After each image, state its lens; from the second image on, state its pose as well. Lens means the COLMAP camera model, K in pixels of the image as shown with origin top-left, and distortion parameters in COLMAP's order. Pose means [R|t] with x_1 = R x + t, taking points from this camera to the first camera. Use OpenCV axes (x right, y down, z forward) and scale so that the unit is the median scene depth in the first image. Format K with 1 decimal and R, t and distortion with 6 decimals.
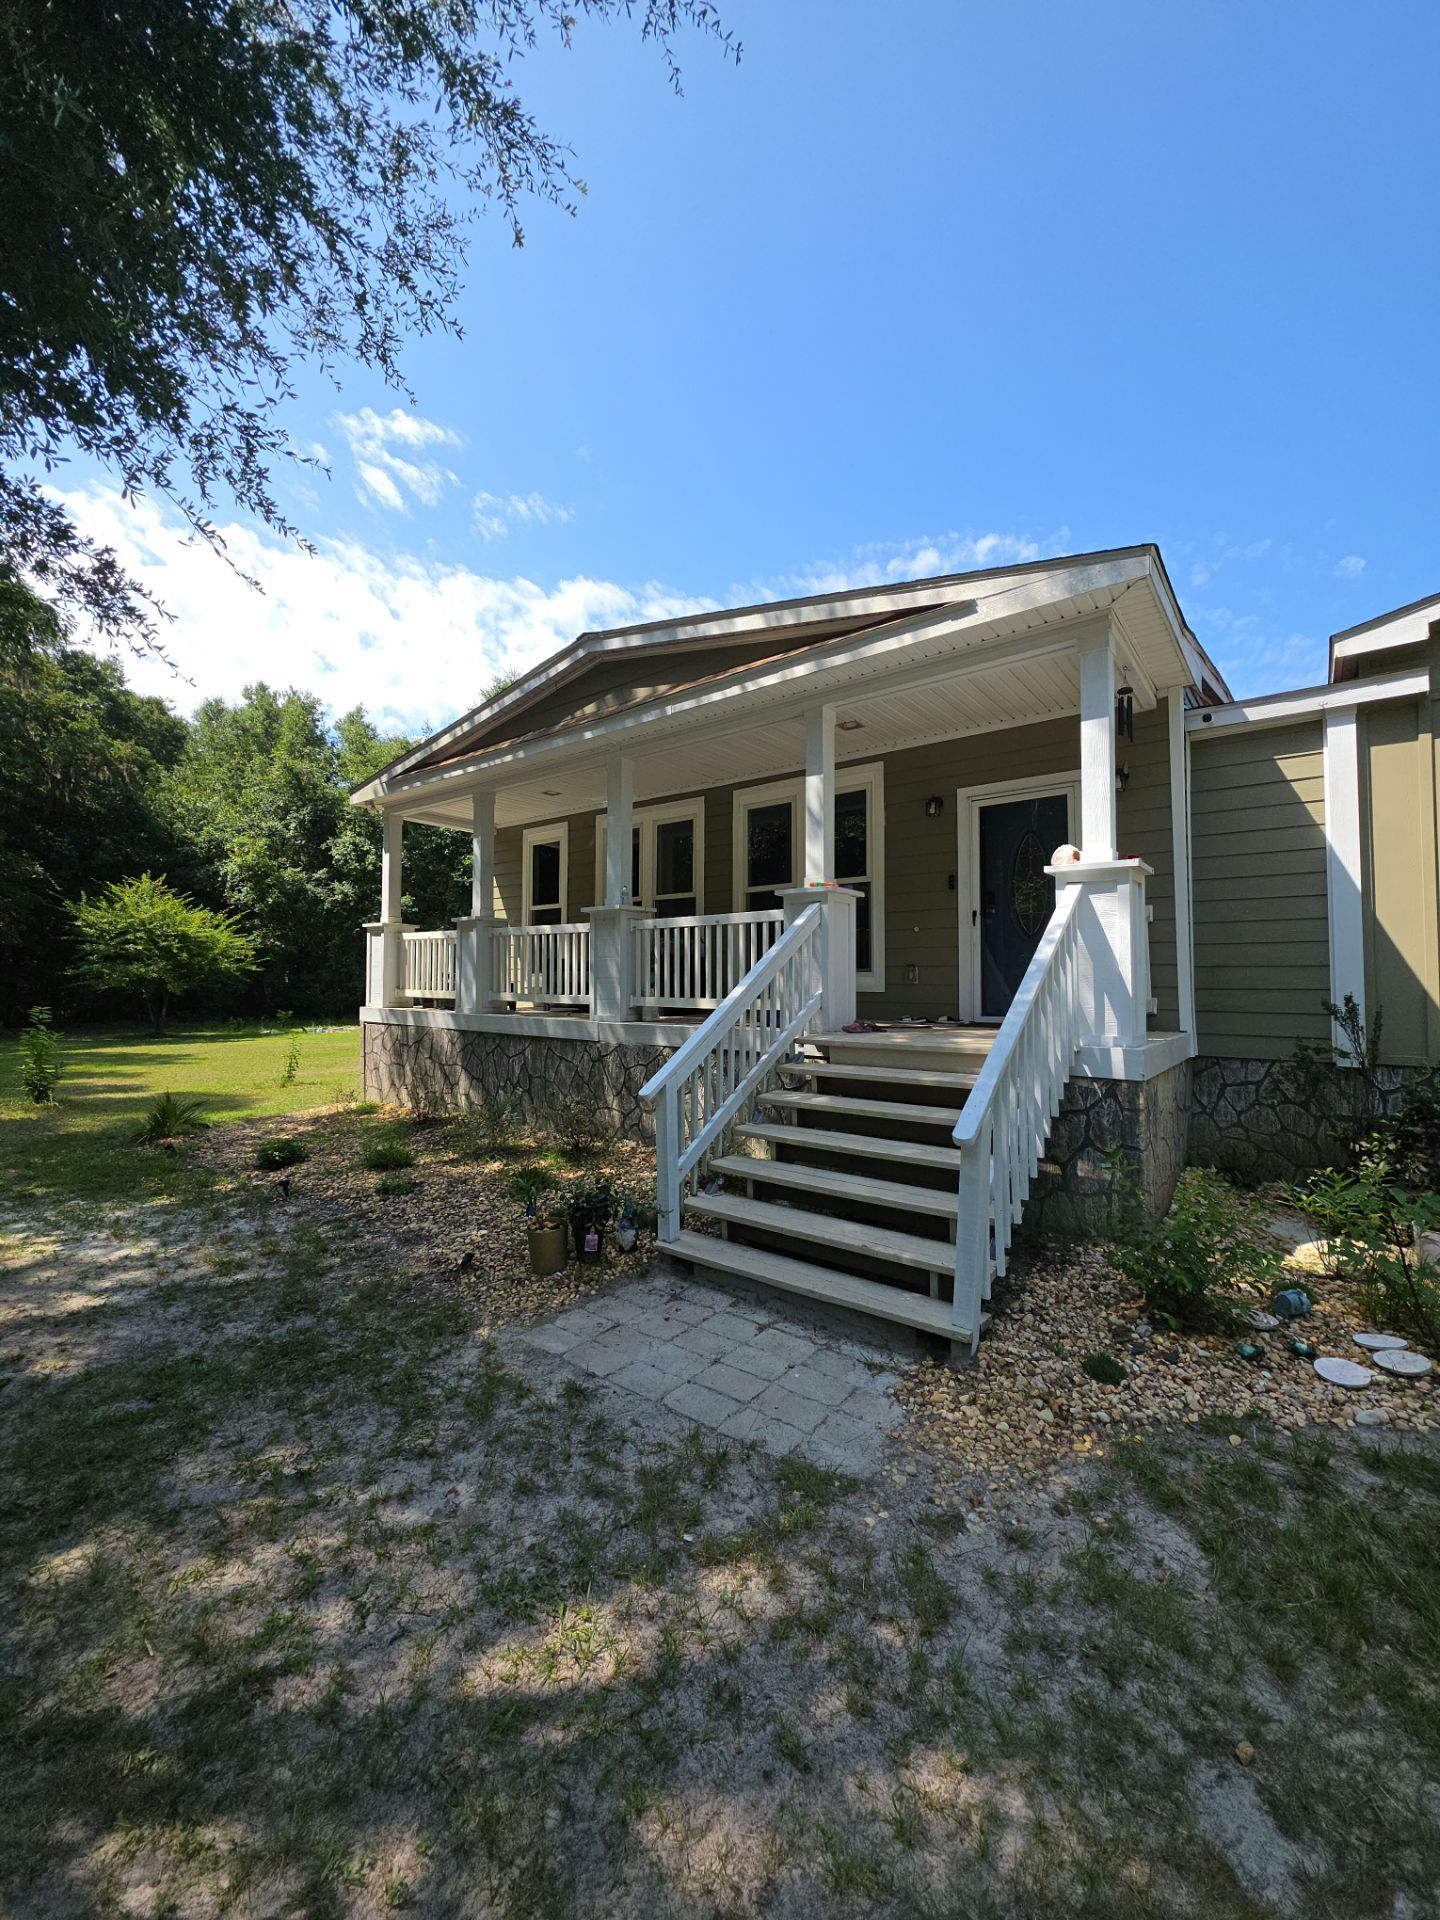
lens RADIAL K [[760.7, 0, 723.4], [0, 760.7, 953.4], [0, 0, 1]] dist [0.000304, -0.000021]
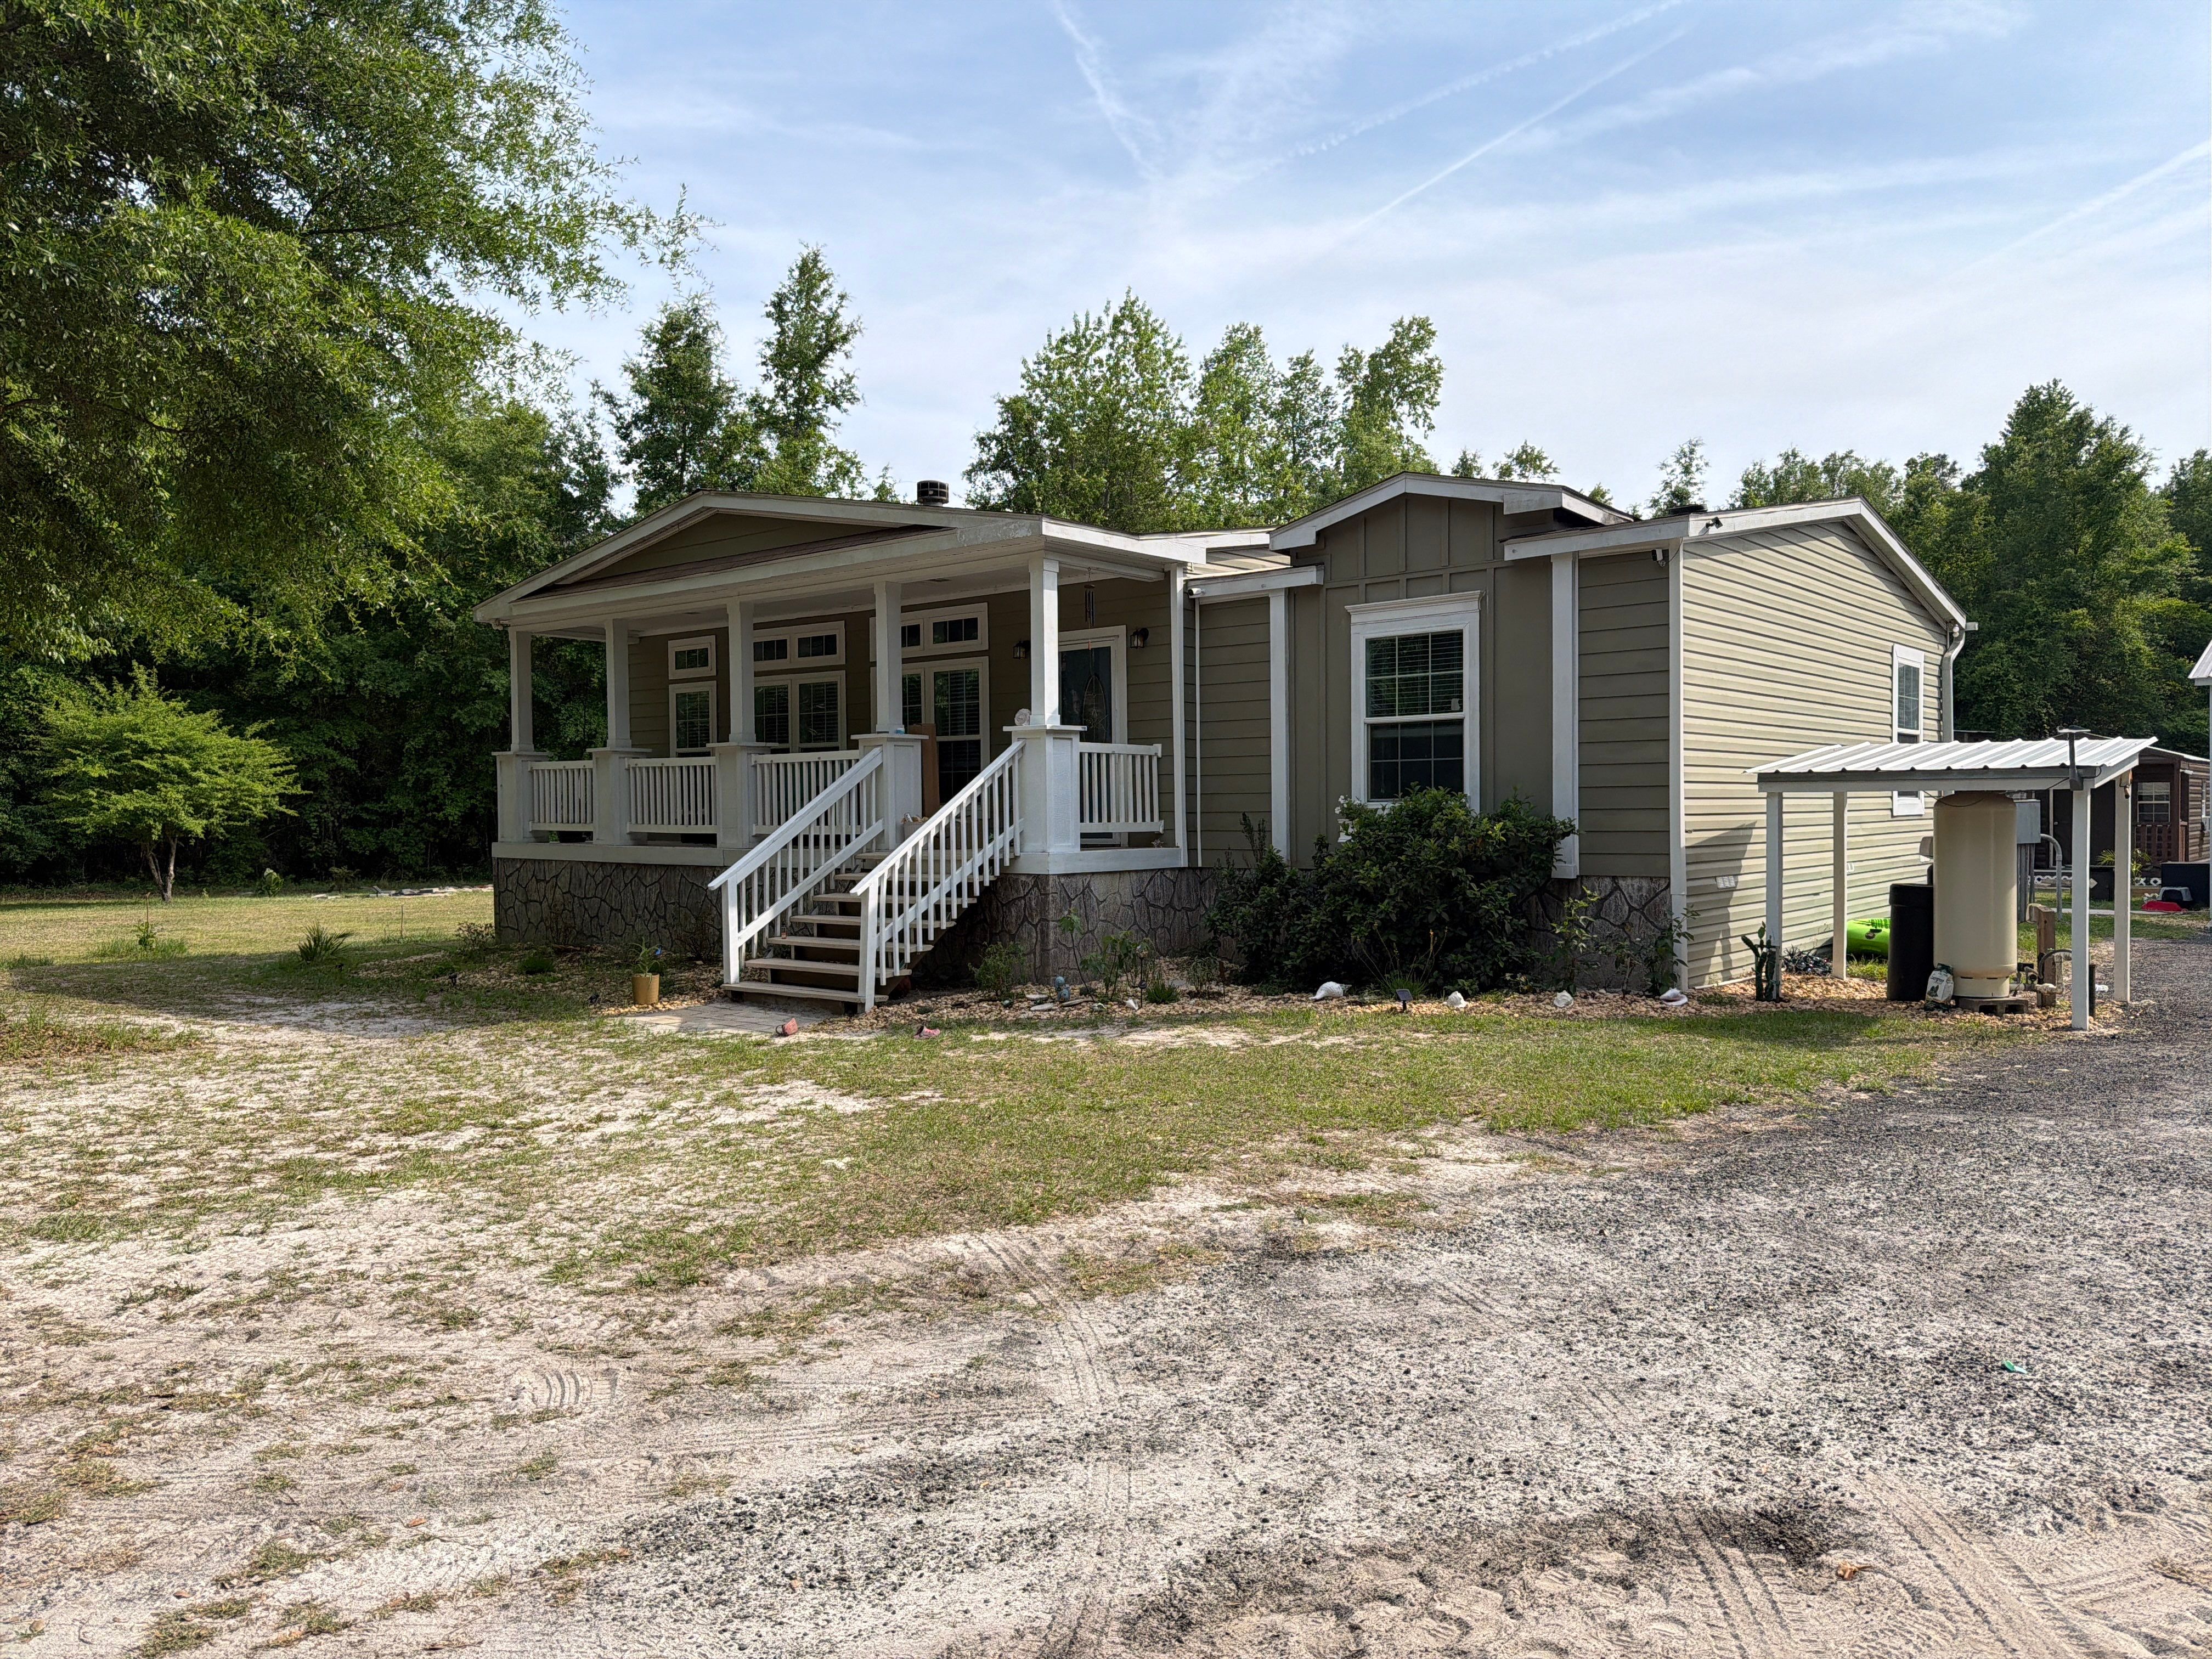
lens RADIAL K [[1562.5, 0, 1146.4], [0, 1562.5, 847.1], [0, 0, 1]] dist [0.063795, -0.067305]
pose [[0.999705, -0.012704, -0.020708, 0.447276], [0.013986, 0.997915, 0.063002, -0.042367], [0.019865, -0.063273, 0.997799, -1.131569]]
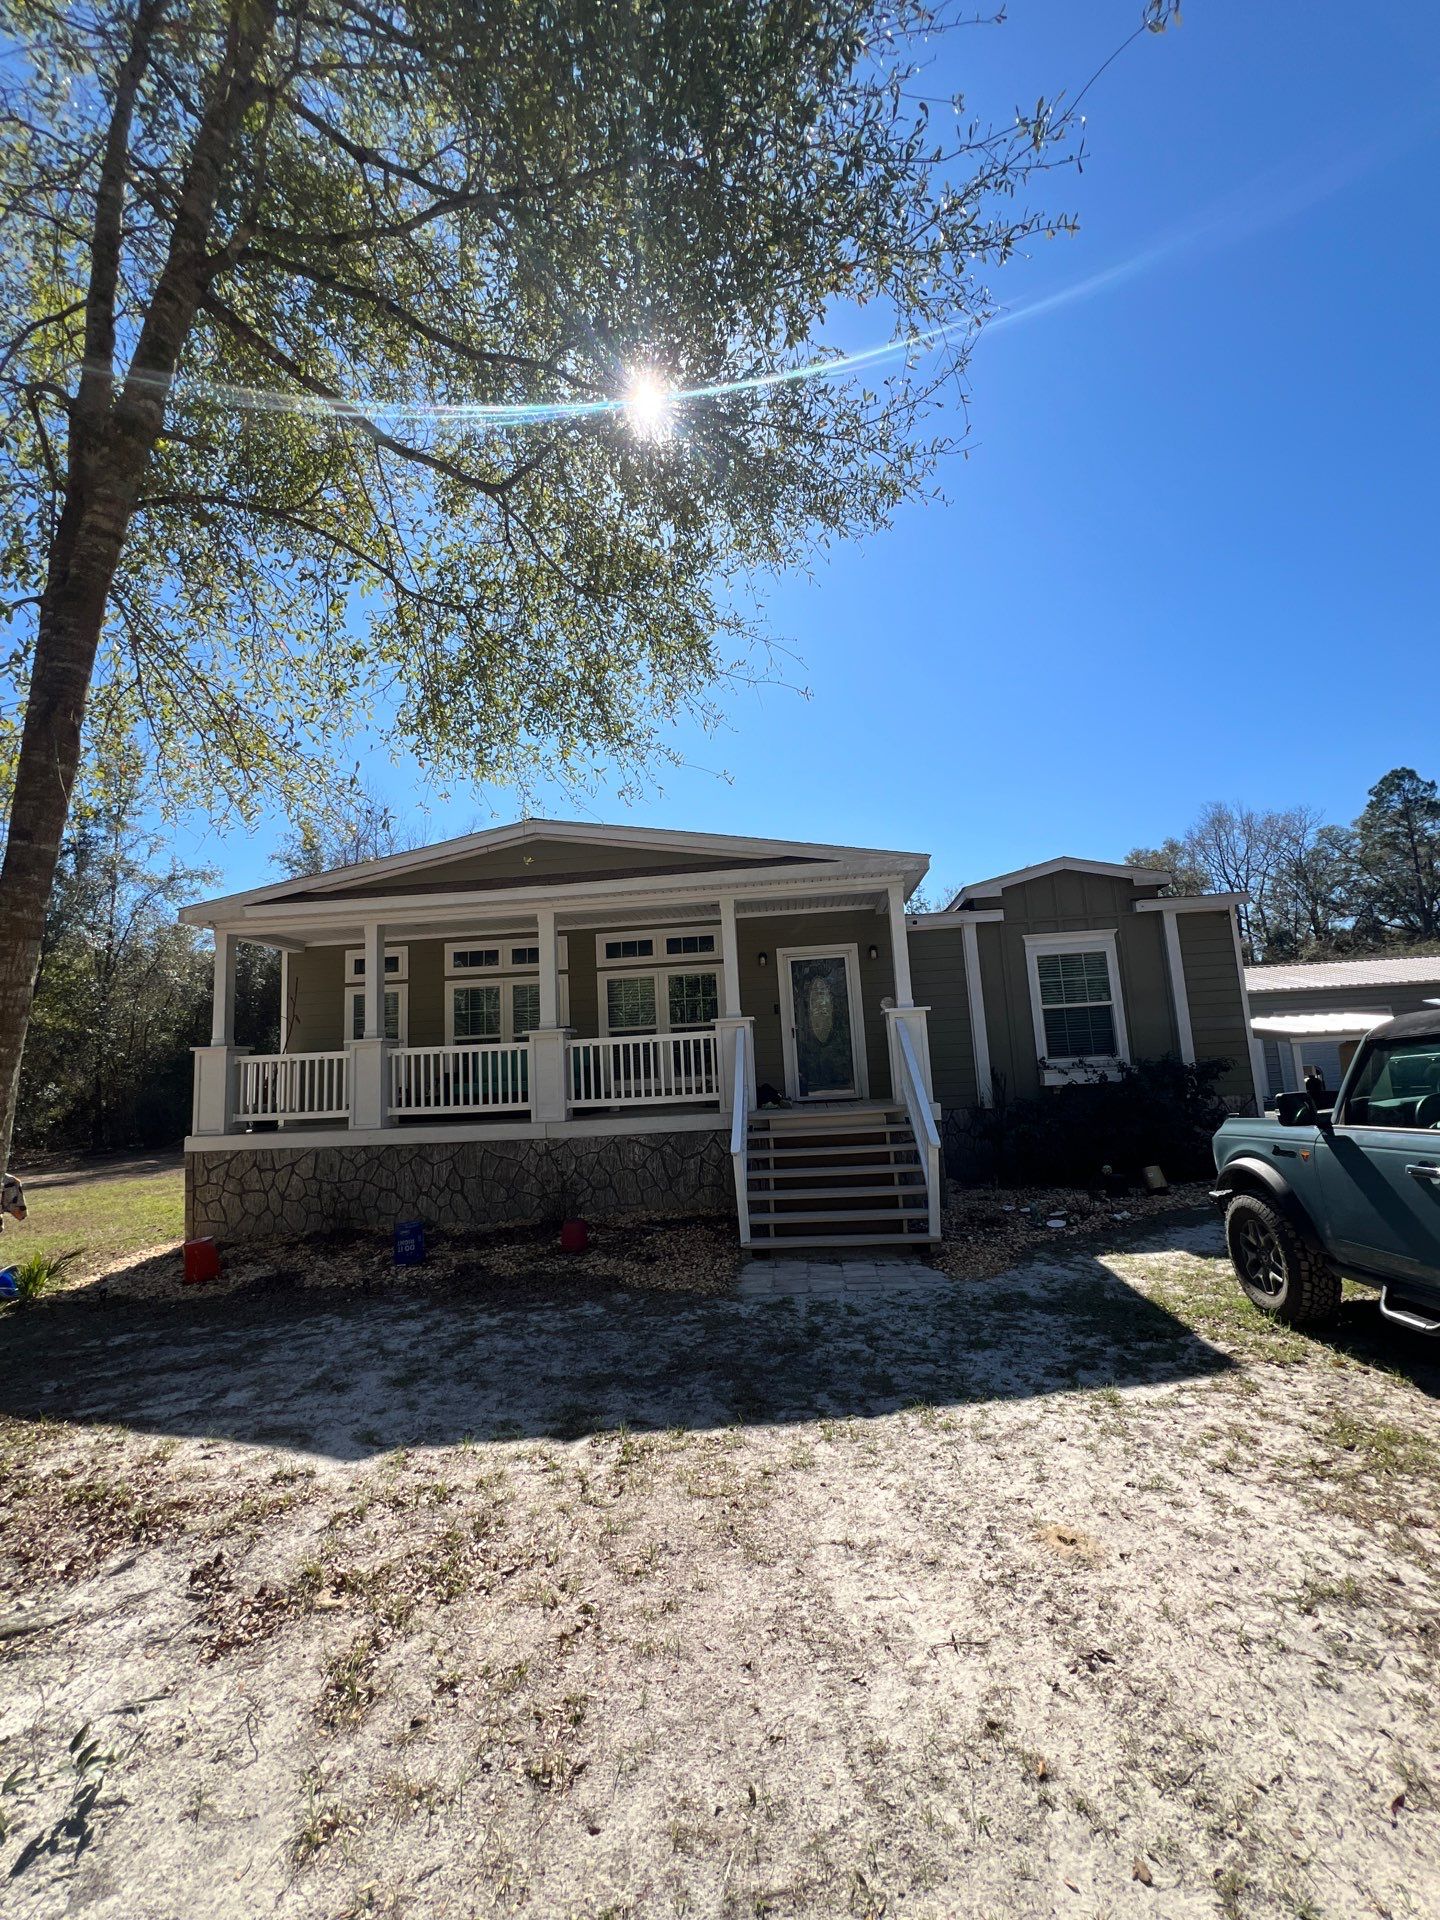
lens RADIAL K [[792.0, 0, 720.4], [0, 792.0, 954.4], [0, 0, 1]] dist [-0.014815, -0.000115]
pose [[0.845826, 0.032722, 0.532454, -0.562593], [0.035765, 0.992393, -0.117803, -0.018922], [-0.532258, 0.118684, 0.838221, -0.246911]]
